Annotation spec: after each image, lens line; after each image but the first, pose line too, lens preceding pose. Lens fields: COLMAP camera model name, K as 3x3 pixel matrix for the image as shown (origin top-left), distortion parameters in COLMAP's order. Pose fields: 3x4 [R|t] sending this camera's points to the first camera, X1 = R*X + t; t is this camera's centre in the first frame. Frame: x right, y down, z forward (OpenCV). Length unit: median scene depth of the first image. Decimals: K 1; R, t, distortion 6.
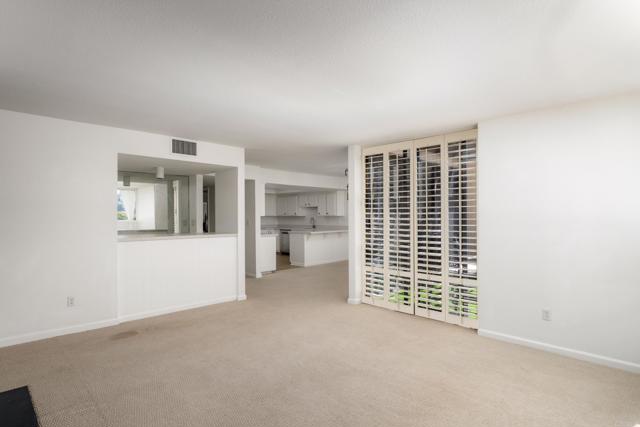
lens RADIAL K [[339.0, 0, 324.3], [0, 339.0, 216.1], [0, 0, 1]] dist [-0.018382, -0.000165]
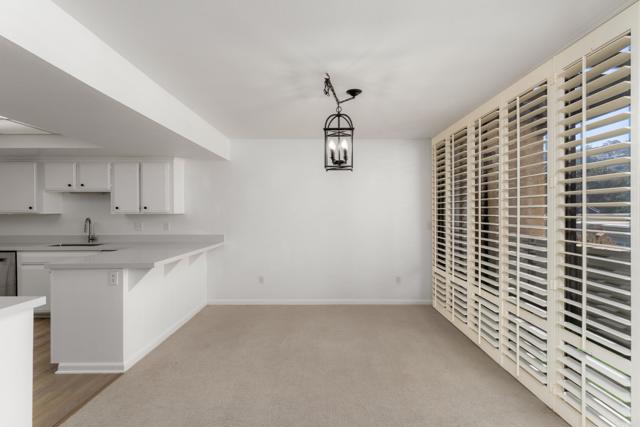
lens RADIAL K [[329.8, 0, 331.2], [0, 329.8, 213.2], [0, 0, 1]] dist [-0.004984, -0.002359]
pose [[0.705798, 0.003925, 0.708402, -0.233289], [-0.001190, 0.999990, -0.004355, 0.001341], [-0.708412, 0.002231, 0.705796, 1.068140]]
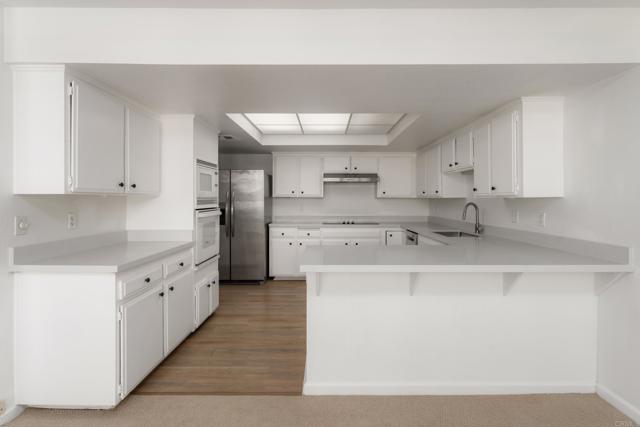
lens RADIAL K [[335.1, 0, 313.2], [0, 335.1, 196.0], [0, 0, 1]] dist [-0.000429, -0.002168]
pose [[0.682285, 0.000440, -0.731086, 0.215926], [-0.005402, 0.999976, -0.004439, 0.001544], [0.731066, 0.006978, 0.682271, 1.380620]]
